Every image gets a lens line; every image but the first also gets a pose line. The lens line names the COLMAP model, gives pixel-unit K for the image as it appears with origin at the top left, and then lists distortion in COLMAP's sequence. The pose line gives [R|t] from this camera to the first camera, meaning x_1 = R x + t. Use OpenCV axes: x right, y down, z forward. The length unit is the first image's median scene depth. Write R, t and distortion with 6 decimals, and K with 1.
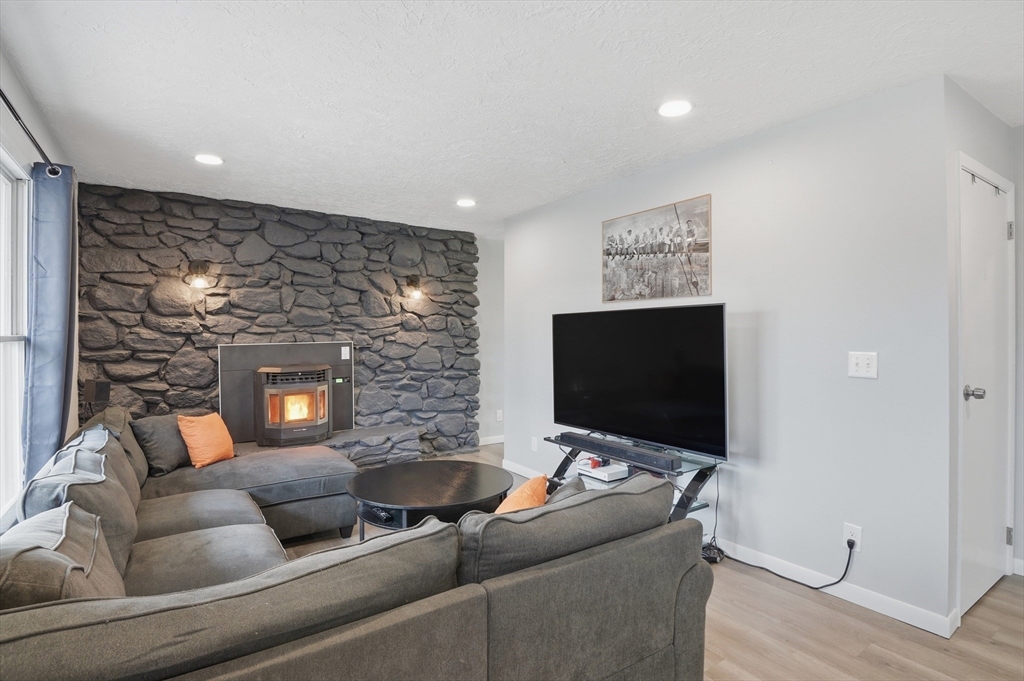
lens RADIAL K [[512.5, 0, 506.4], [0, 512.5, 335.9], [0, 0, 1]] dist [-0.022516, -0.000857]
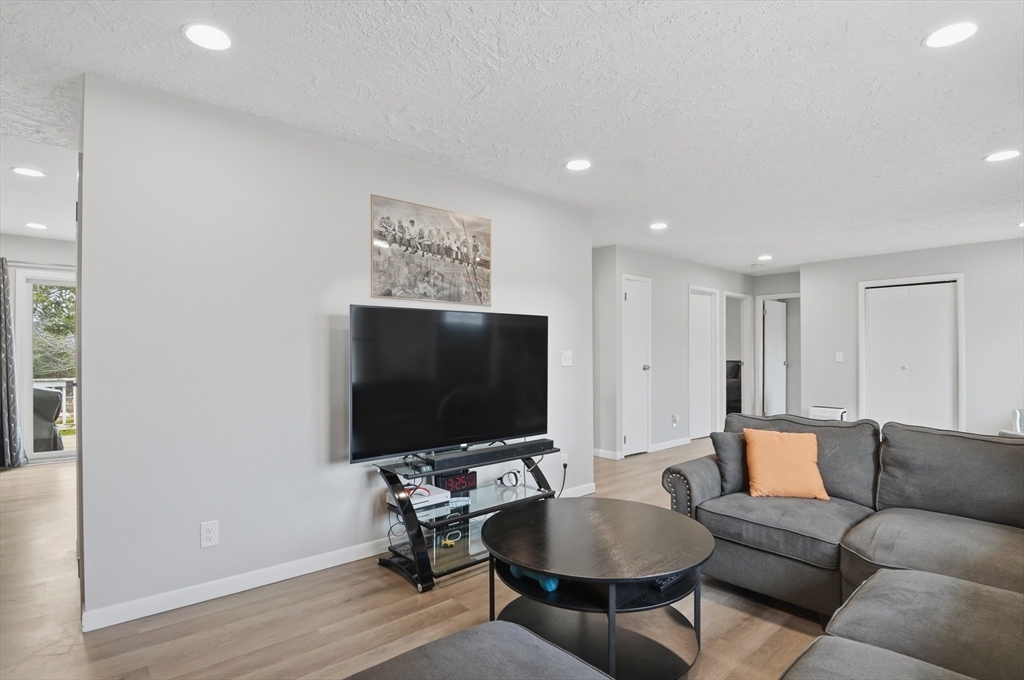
lens RADIAL K [[512.5, 0, 506.4], [0, 512.5, 335.4], [0, 0, 1]] dist [-0.022516, -0.000857]
pose [[-0.134462, 0.031289, 0.990425, -0.561314], [0.000812, 0.999505, -0.031465, 0.018051], [-0.990918, -0.003427, -0.134421, 0.818667]]
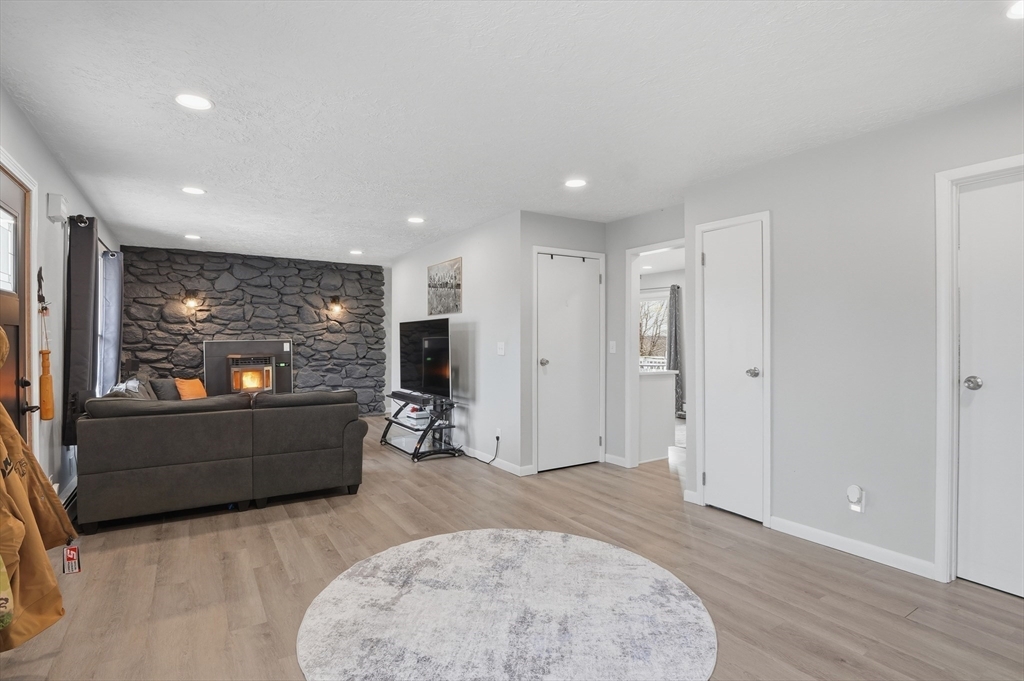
lens RADIAL K [[512.5, 0, 506.4], [0, 512.5, 335.9], [0, 0, 1]] dist [-0.022516, -0.000857]
pose [[0.999550, 0.000931, -0.029978, 0.448408], [-0.001129, 0.999978, -0.006573, 0.010662], [0.029971, 0.006604, 0.999529, -0.593874]]
